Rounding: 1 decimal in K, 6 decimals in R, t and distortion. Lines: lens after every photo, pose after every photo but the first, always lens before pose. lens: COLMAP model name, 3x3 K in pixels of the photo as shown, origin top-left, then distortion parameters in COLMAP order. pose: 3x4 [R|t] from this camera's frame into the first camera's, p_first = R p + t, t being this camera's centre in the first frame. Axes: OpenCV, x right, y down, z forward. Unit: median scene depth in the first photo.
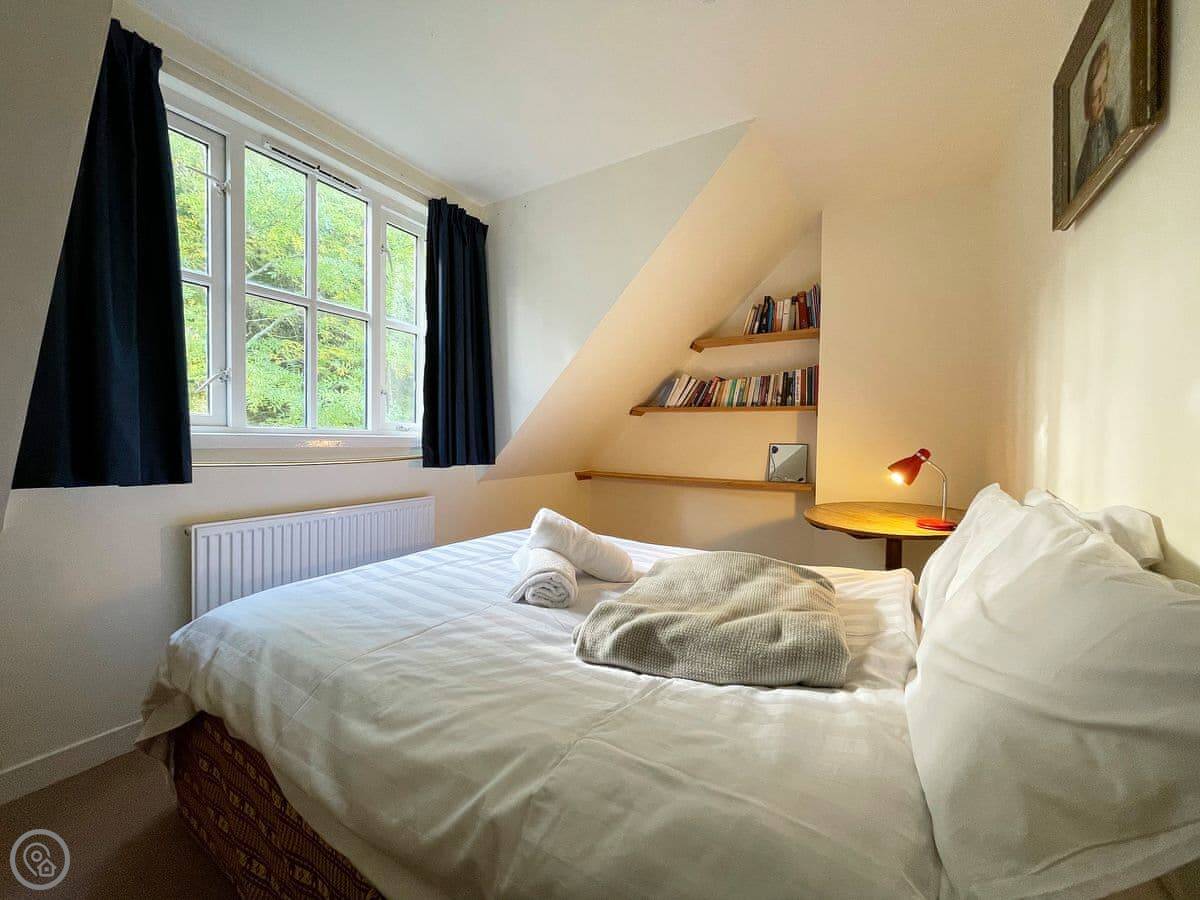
lens RADIAL K [[483.2, 0, 600.0], [0, 483.2, 450.0], [0, 0, 1]] dist [-0.000208, -0.000619]
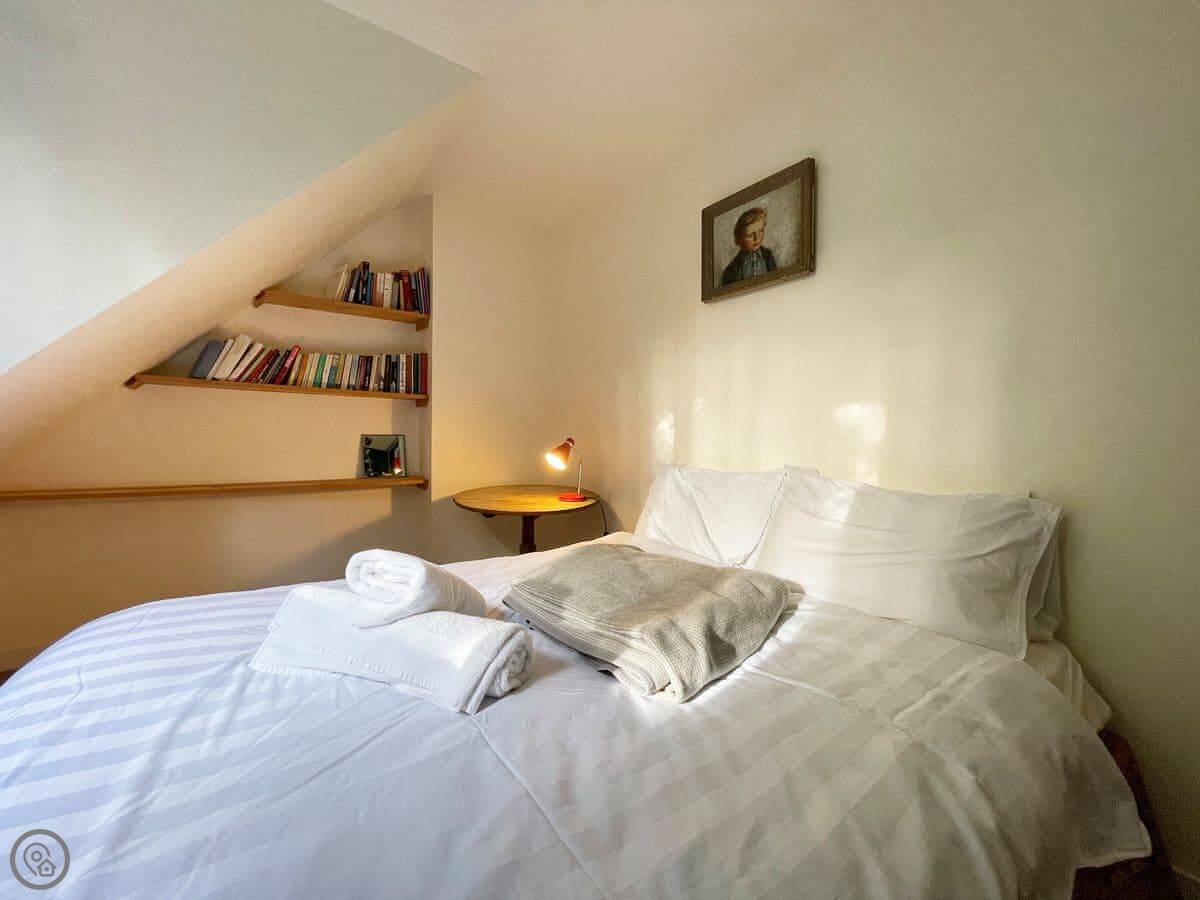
lens RADIAL K [[483.2, 0, 600.0], [0, 483.2, 450.0], [0, 0, 1]] dist [-0.000208, -0.000619]
pose [[0.390449, -0.033360, 0.920020, -0.289873], [0.015580, 0.999440, 0.029628, -0.004606], [-0.920493, 0.002766, 0.390750, 0.283988]]
